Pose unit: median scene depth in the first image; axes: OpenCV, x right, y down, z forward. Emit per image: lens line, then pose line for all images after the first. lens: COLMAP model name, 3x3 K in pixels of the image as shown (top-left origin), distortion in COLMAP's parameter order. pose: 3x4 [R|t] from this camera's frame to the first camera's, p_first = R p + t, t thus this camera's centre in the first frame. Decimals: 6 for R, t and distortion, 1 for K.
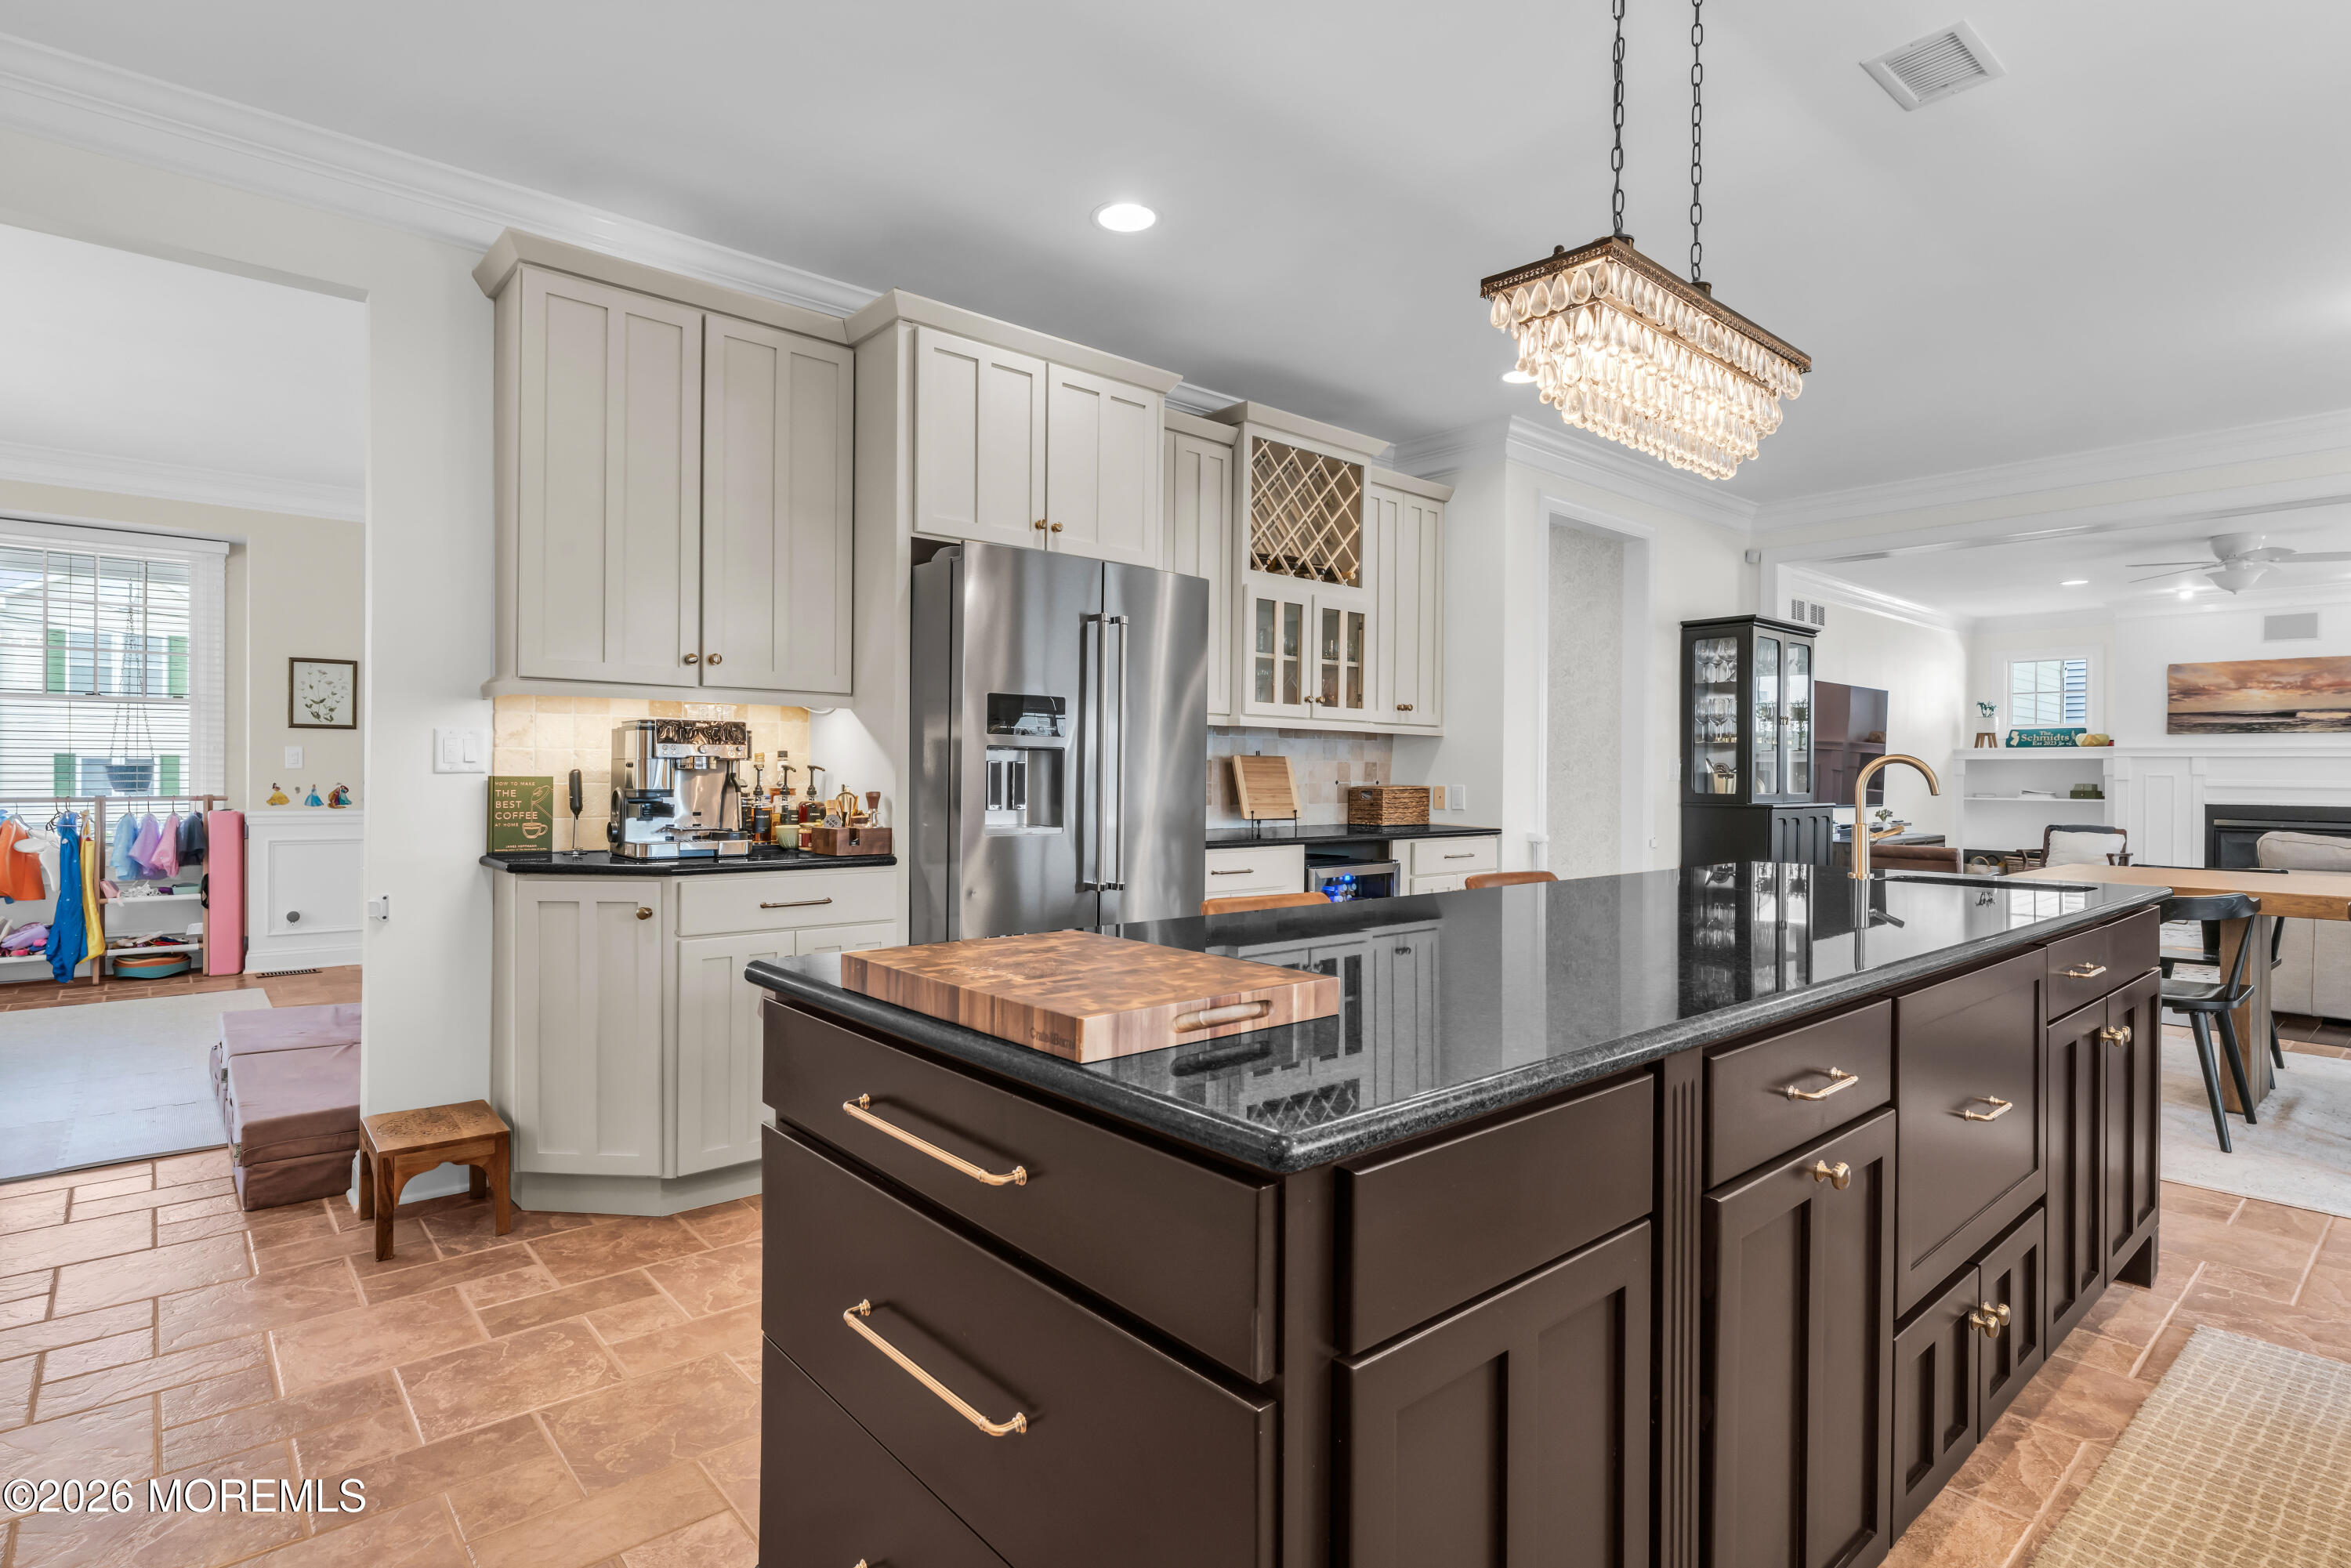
lens RADIAL K [[1185.2, 0, 1158.5], [0, 1185.2, 775.3], [0, 0, 1]] dist [-0.003882, 0.001962]
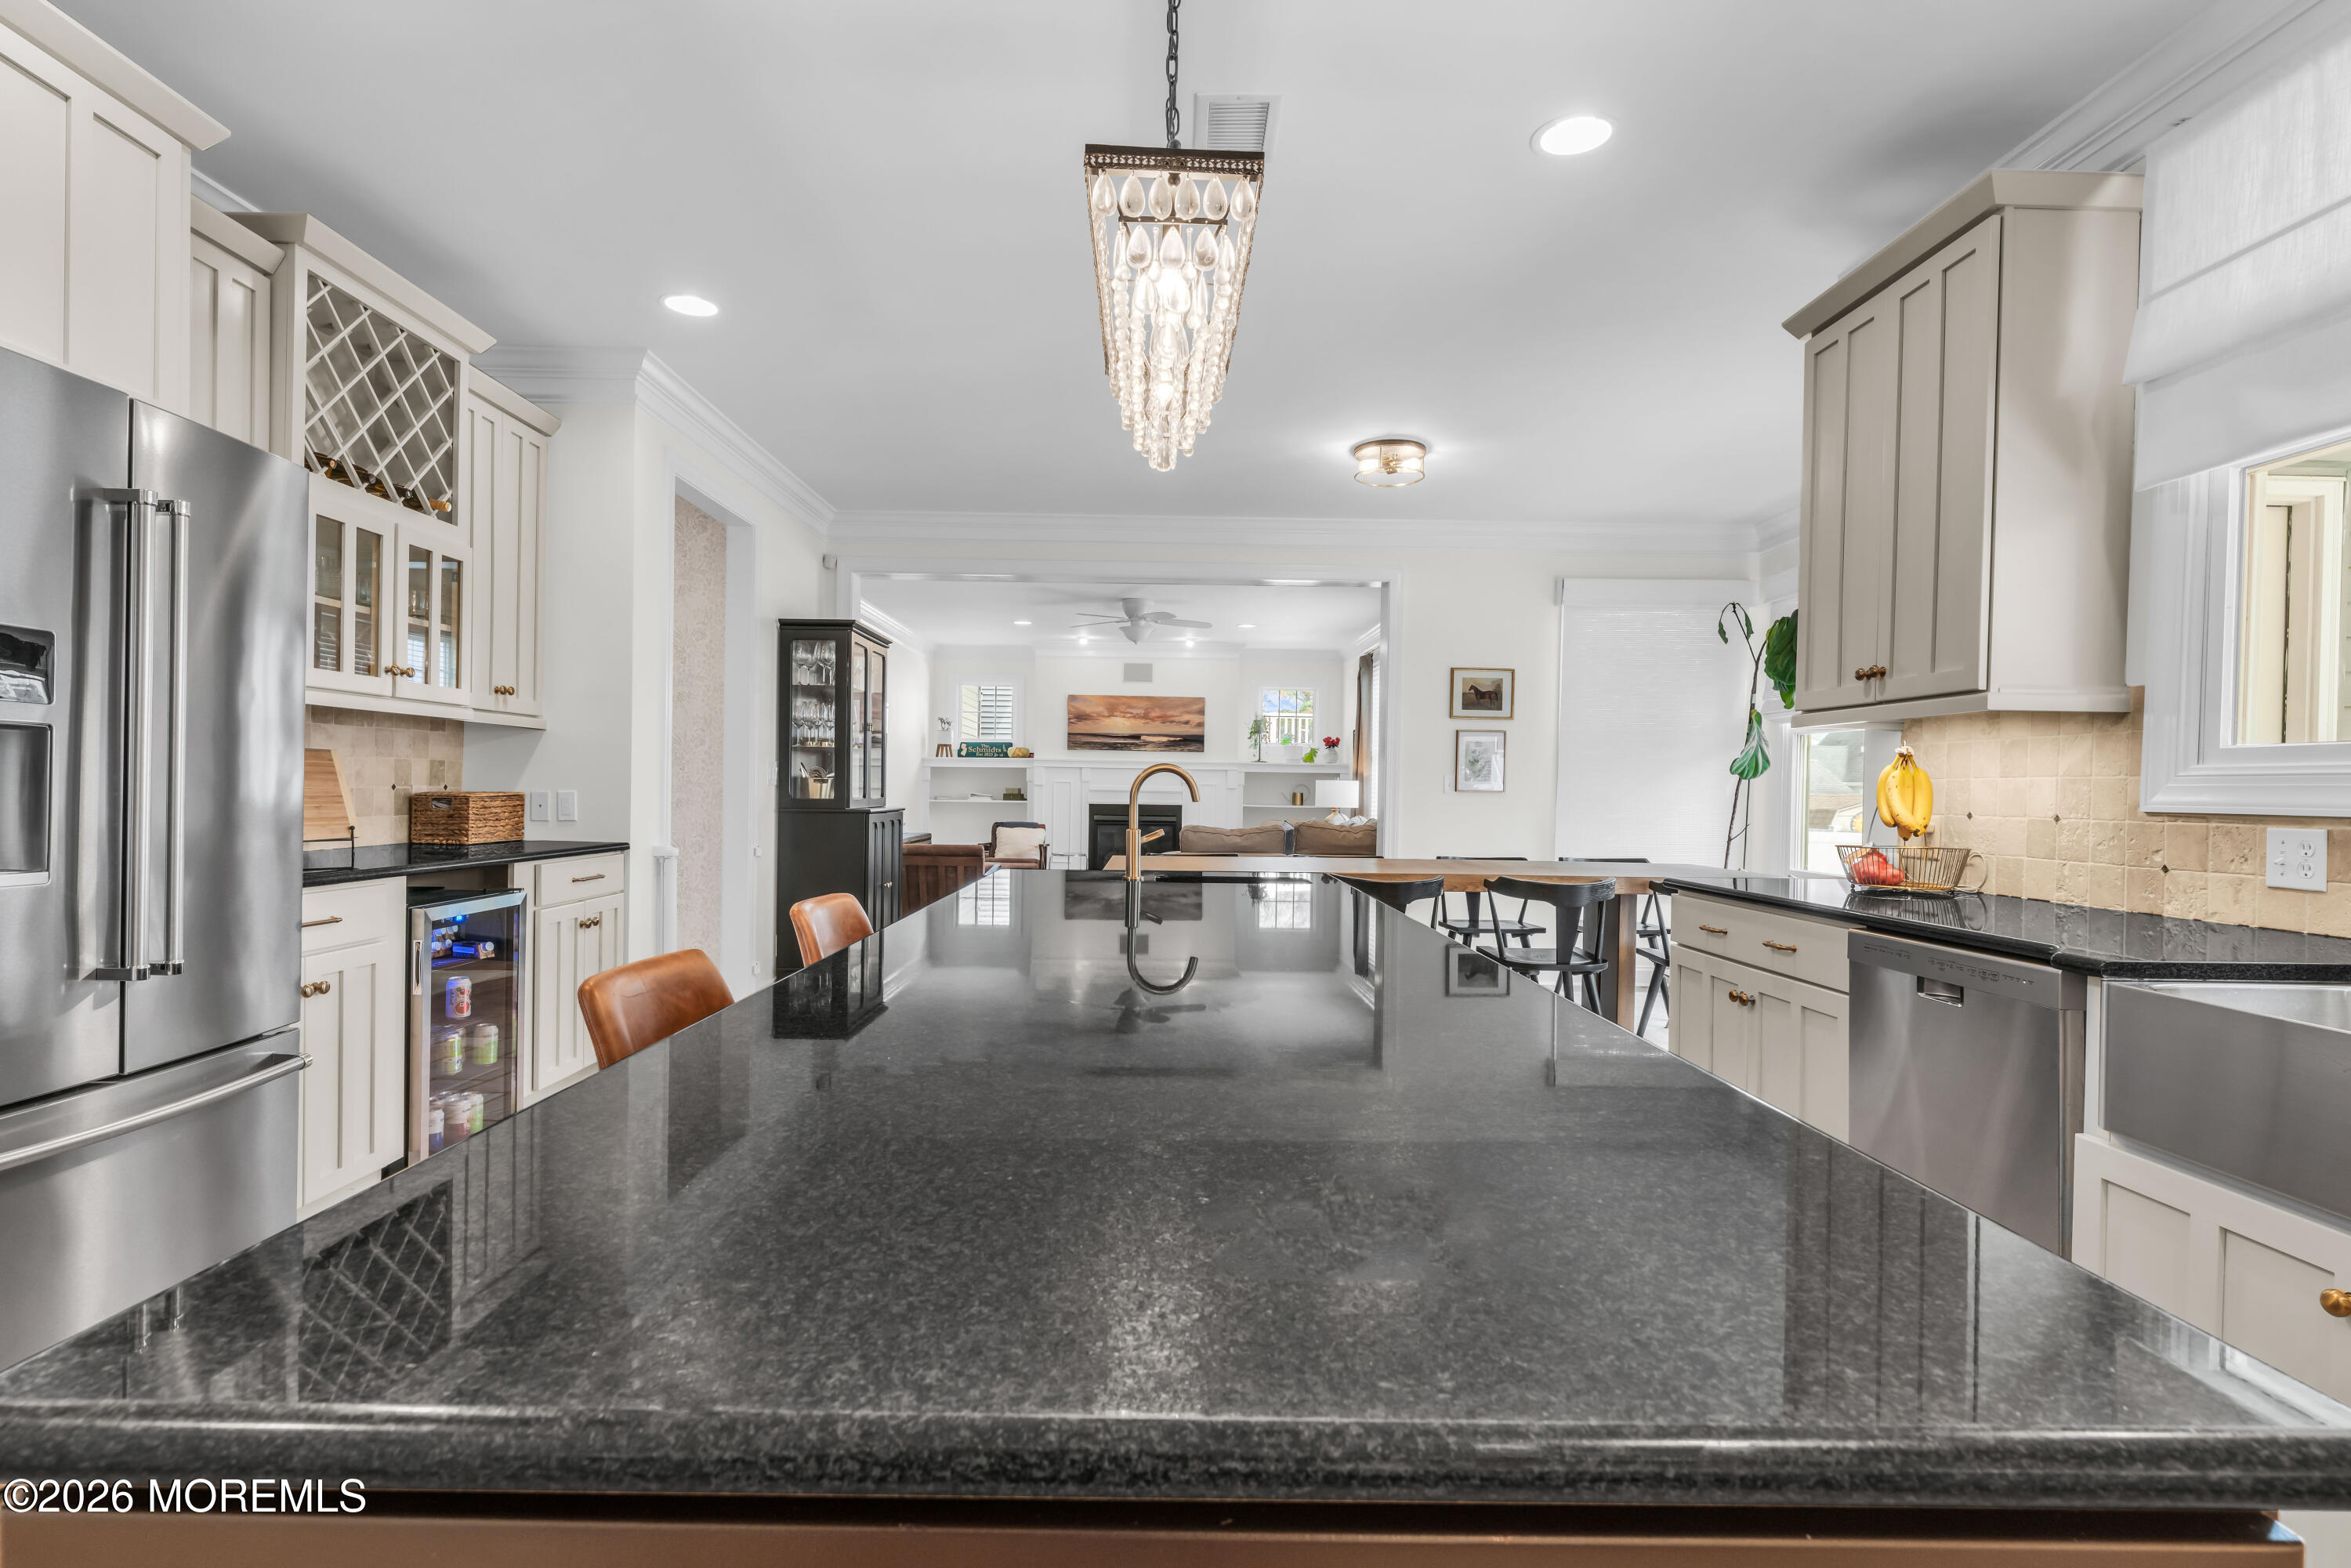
lens RADIAL K [[1185.2, 0, 1177.6], [0, 1185.2, 800.5], [0, 0, 1]] dist [-0.003882, 0.001962]
pose [[0.640893, -0.006623, 0.767601, -0.110123], [-0.008324, 0.999844, 0.015577, -0.001157], [-0.767585, -0.016372, 0.640738, 0.174677]]
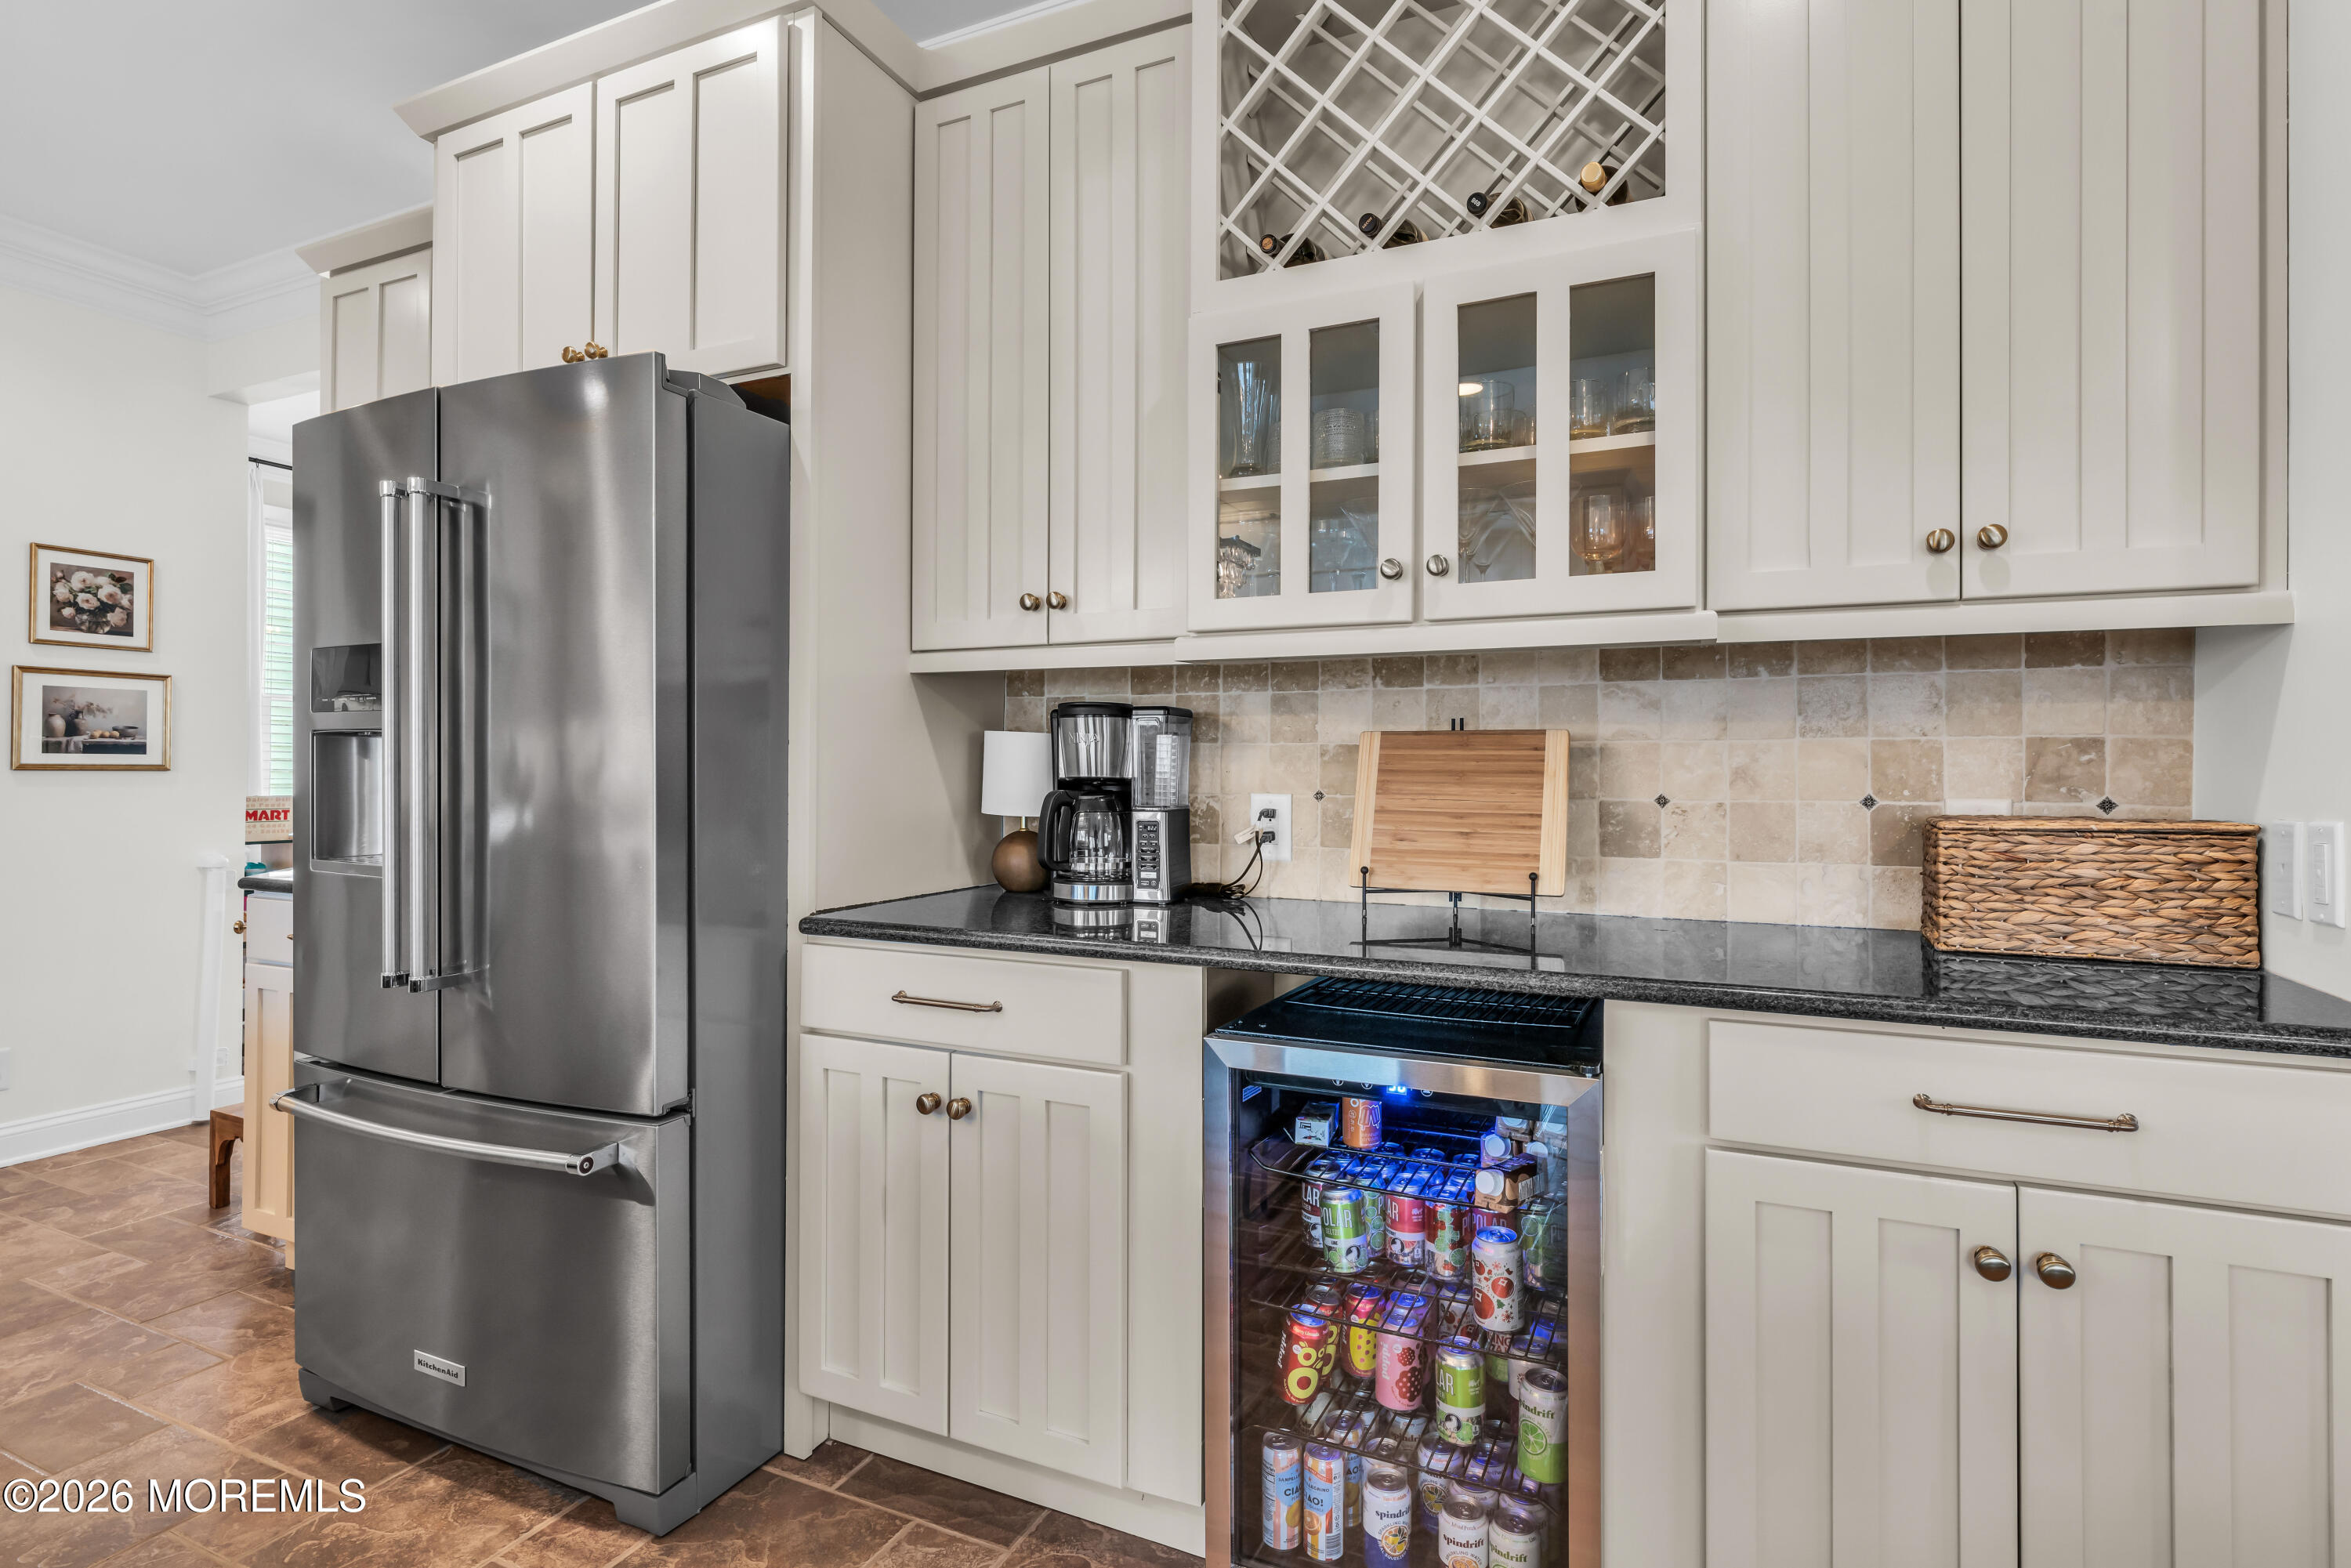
lens RADIAL K [[1185.2, 0, 1166.6], [0, 1185.2, 765.5], [0, 0, 1]] dist [-0.003882, 0.001962]
pose [[0.406152, -0.011968, -0.913727, 0.408803], [-0.002561, 0.999895, -0.014235, 0.000861], [0.913802, 0.008121, 0.406079, 0.748938]]
